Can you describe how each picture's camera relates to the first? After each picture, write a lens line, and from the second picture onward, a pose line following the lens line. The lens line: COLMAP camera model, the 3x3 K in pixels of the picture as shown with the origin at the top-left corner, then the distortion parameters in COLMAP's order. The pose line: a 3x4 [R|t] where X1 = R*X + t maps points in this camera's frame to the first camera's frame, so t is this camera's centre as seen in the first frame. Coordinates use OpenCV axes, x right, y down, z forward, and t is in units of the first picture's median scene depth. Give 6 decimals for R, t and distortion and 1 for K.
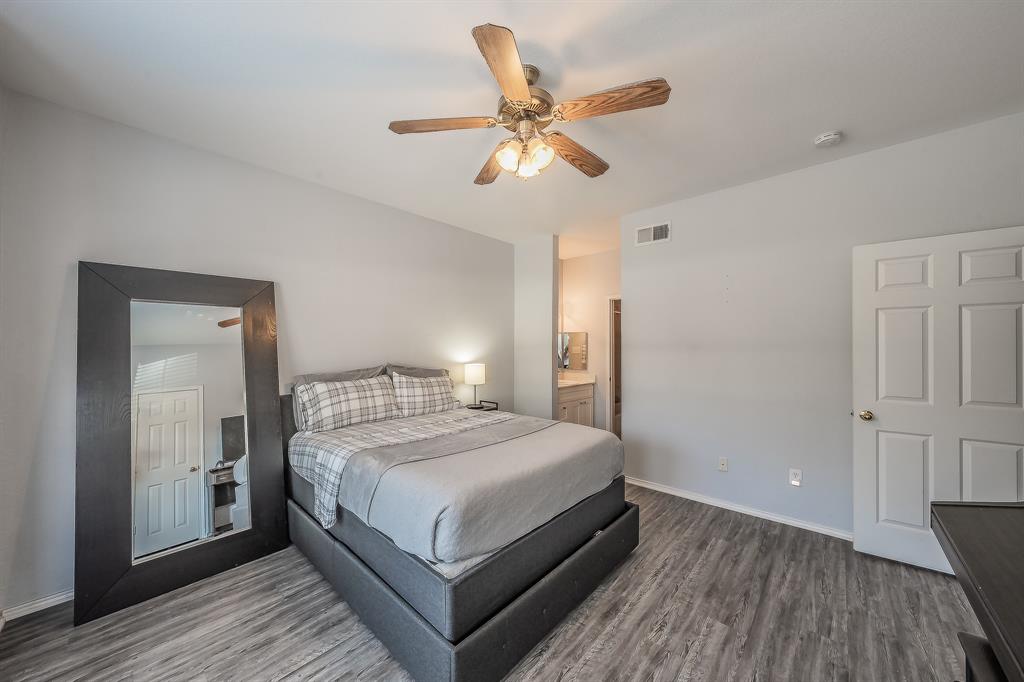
lens RADIAL K [[362.5, 0, 512.6], [0, 362.5, 345.5], [0, 0, 1]] dist [-0.000182, 0.000022]
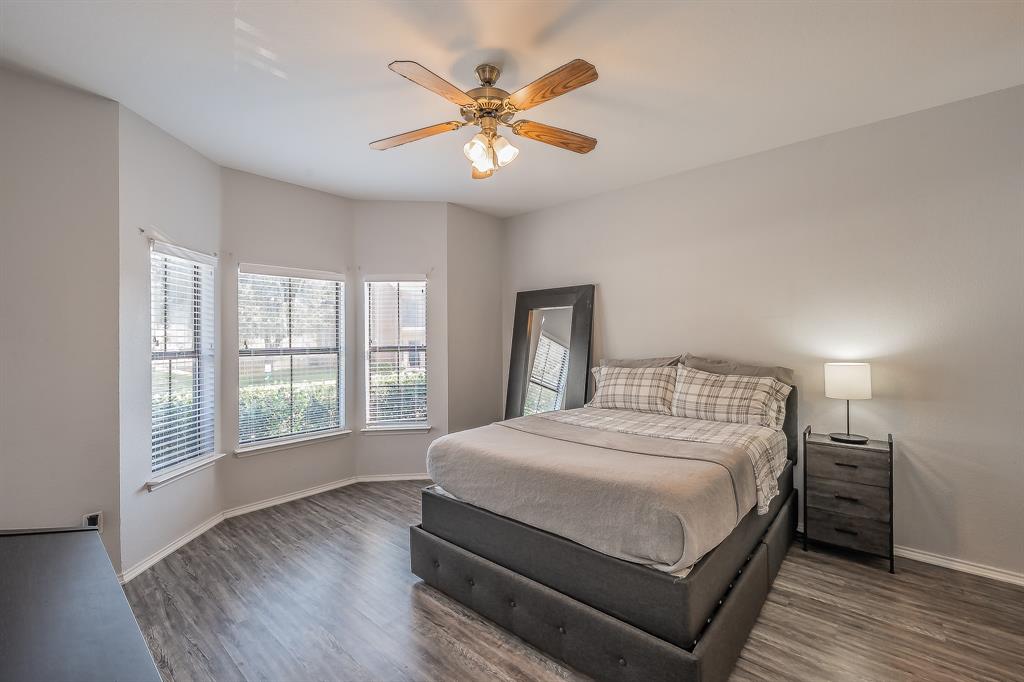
lens RADIAL K [[424.0, 0, 502.5], [0, 424.0, 338.6], [0, 0, 1]] dist [-0.000048, 0.000079]
pose [[0.012734, -0.003238, -0.999914, 1.080870], [0.006267, 0.999975, -0.003159, 0.021139], [0.999899, -0.006226, 0.012754, 0.879068]]
